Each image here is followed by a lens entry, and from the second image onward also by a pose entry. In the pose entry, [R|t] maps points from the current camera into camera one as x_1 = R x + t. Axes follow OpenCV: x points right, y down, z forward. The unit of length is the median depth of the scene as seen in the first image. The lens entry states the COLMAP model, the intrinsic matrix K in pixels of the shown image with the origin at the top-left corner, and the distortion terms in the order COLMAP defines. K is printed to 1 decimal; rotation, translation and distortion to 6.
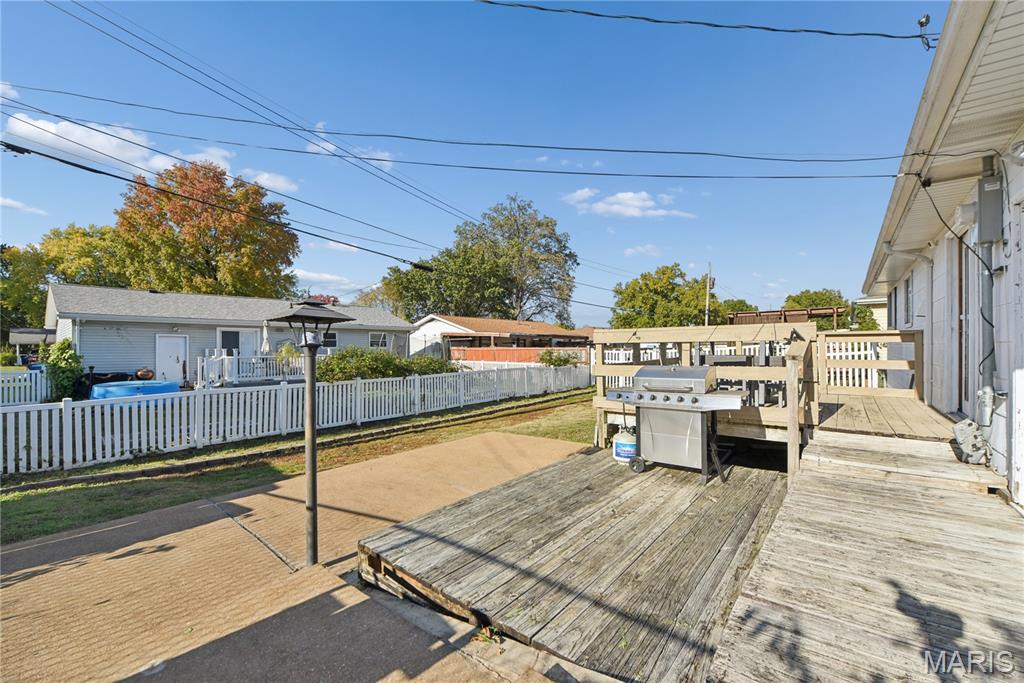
lens RADIAL K [[419.0, 0, 536.0], [0, 419.0, 354.6], [0, 0, 1]] dist [-0.012233, -0.000127]
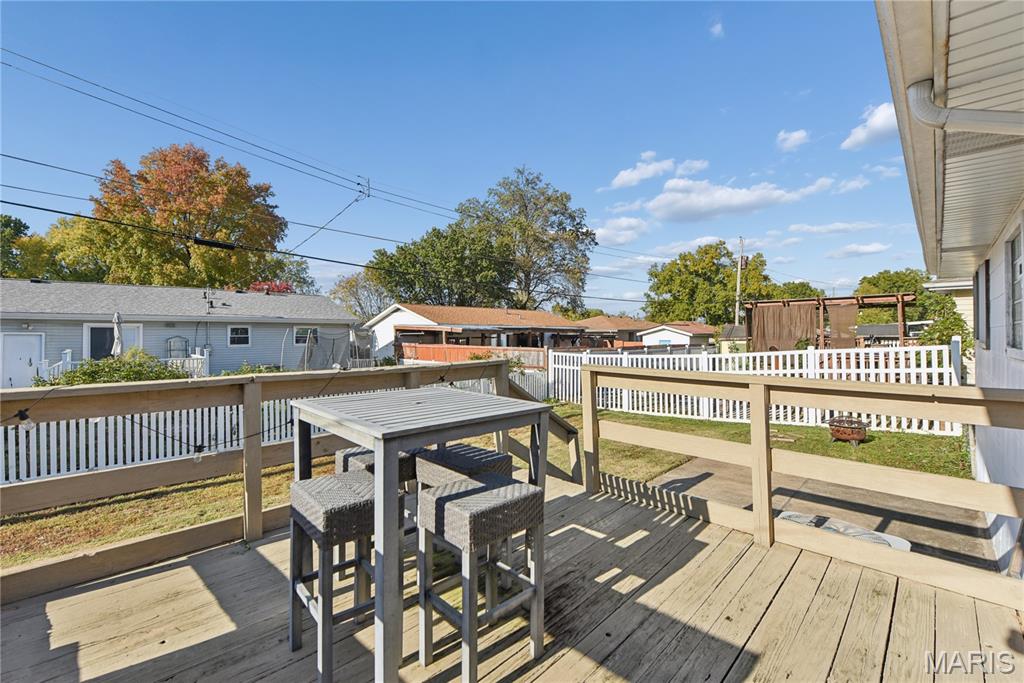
lens RADIAL K [[446.7, 0, 512.0], [0, 446.7, 341.5], [0, 0, 1]] dist [-0.013207, 0.000015]
pose [[0.991817, 0.007623, -0.127440, 0.068706], [-0.007971, 0.999966, -0.002223, -0.011082], [0.127419, 0.003220, 0.991844, 0.075731]]
